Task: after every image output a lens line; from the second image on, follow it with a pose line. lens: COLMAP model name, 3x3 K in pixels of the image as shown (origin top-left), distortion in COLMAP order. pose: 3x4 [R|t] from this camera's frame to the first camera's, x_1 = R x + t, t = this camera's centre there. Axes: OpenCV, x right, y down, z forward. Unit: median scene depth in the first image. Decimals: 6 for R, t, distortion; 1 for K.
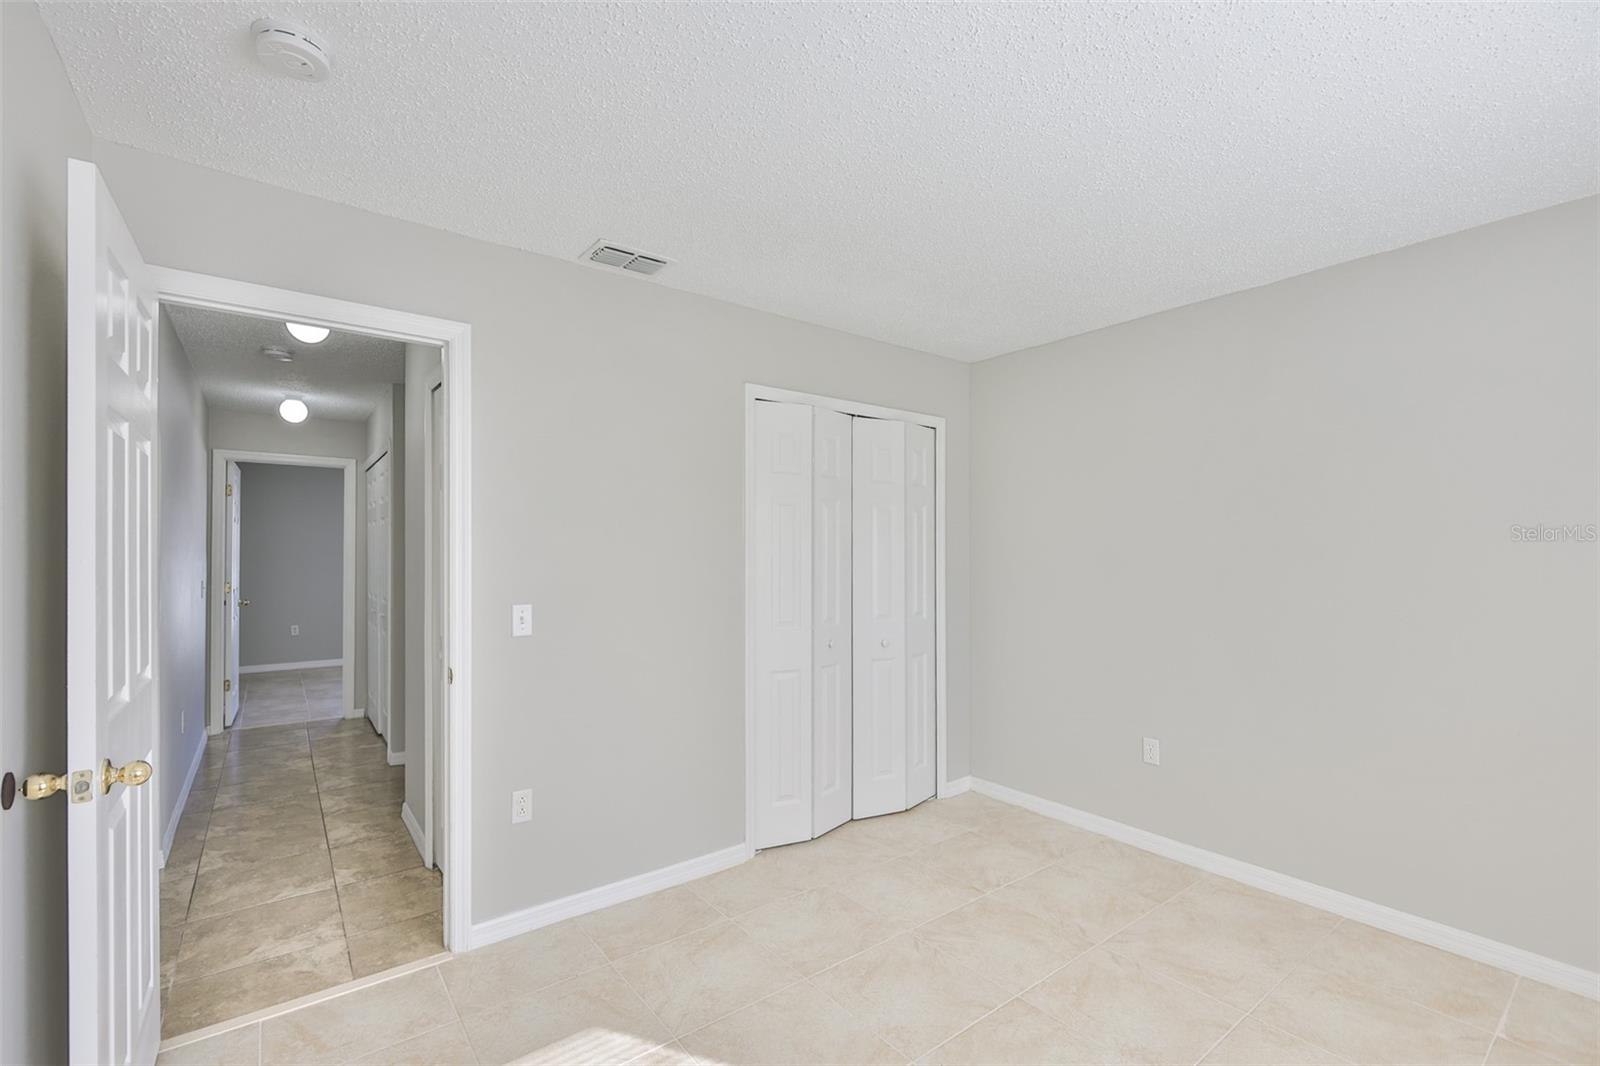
lens RADIAL K [[694.6, 0, 843.4], [0, 694.6, 562.9], [0, 0, 1]] dist [-0.001868, 0.000472]
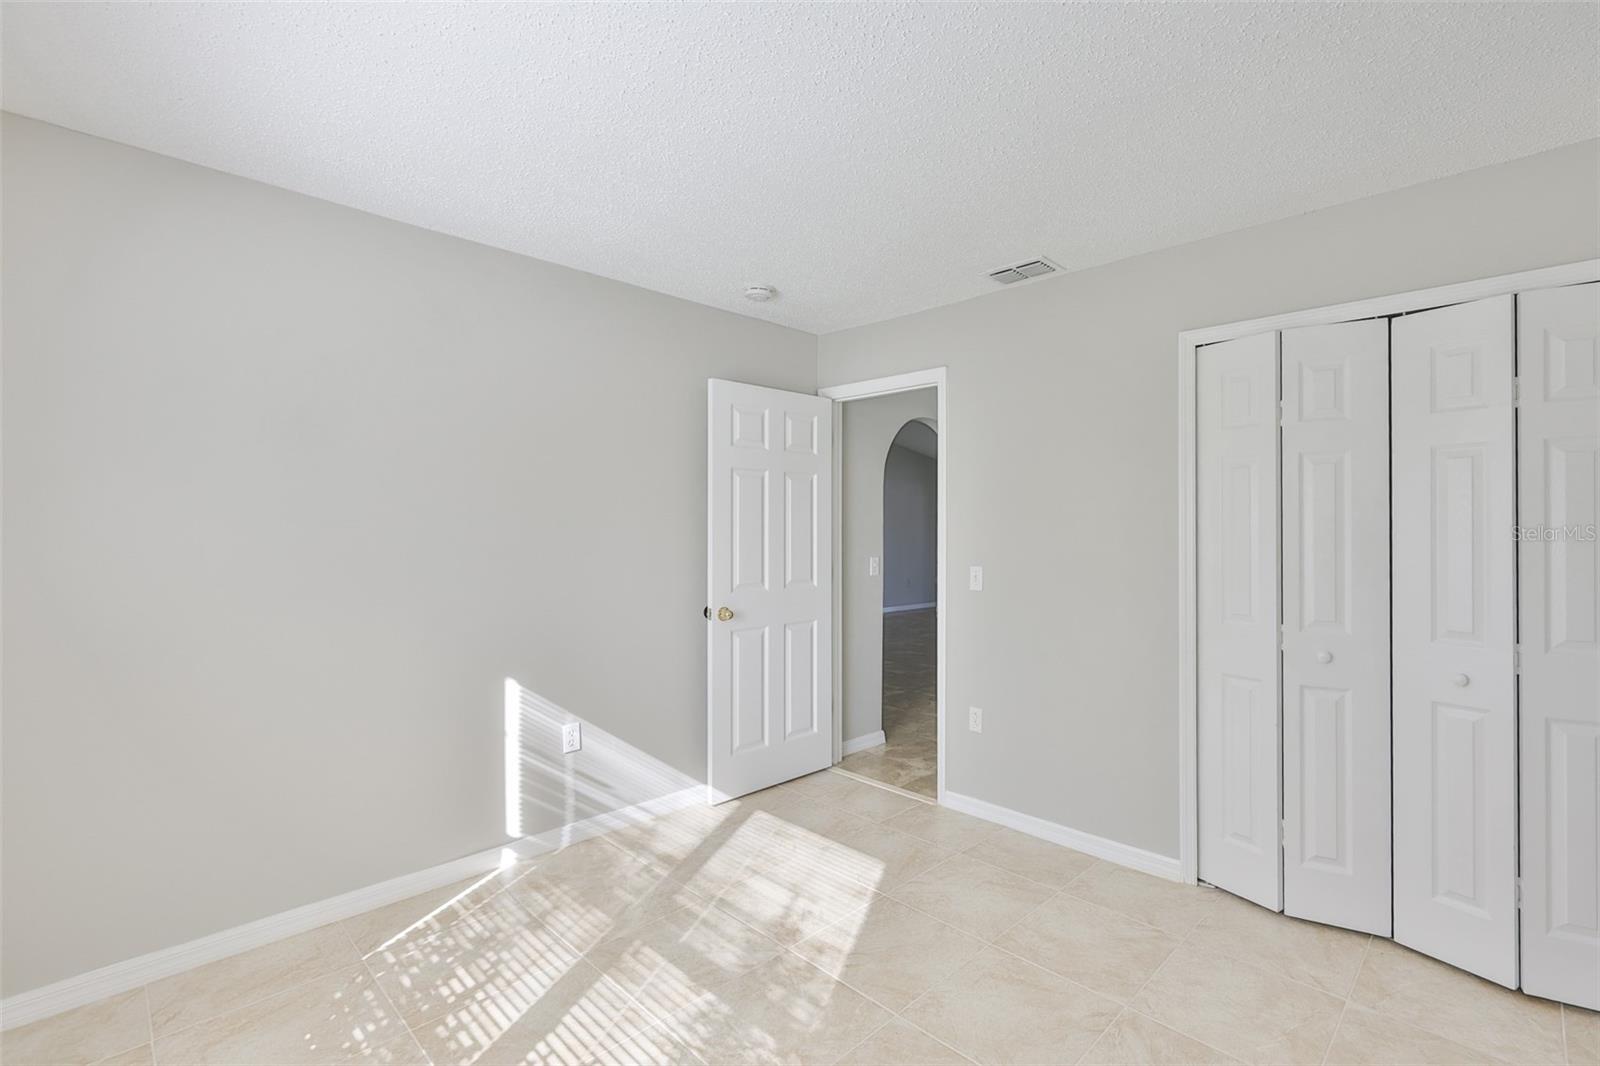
lens RADIAL K [[694.6, 0, 805.2], [0, 694.6, 526.0], [0, 0, 1]] dist [-0.001868, 0.000472]
pose [[0.116927, 0.003271, -0.993135, 0.801809], [-0.006401, 0.999976, 0.002540, -0.017971], [0.993120, 0.006060, 0.116945, 0.520636]]
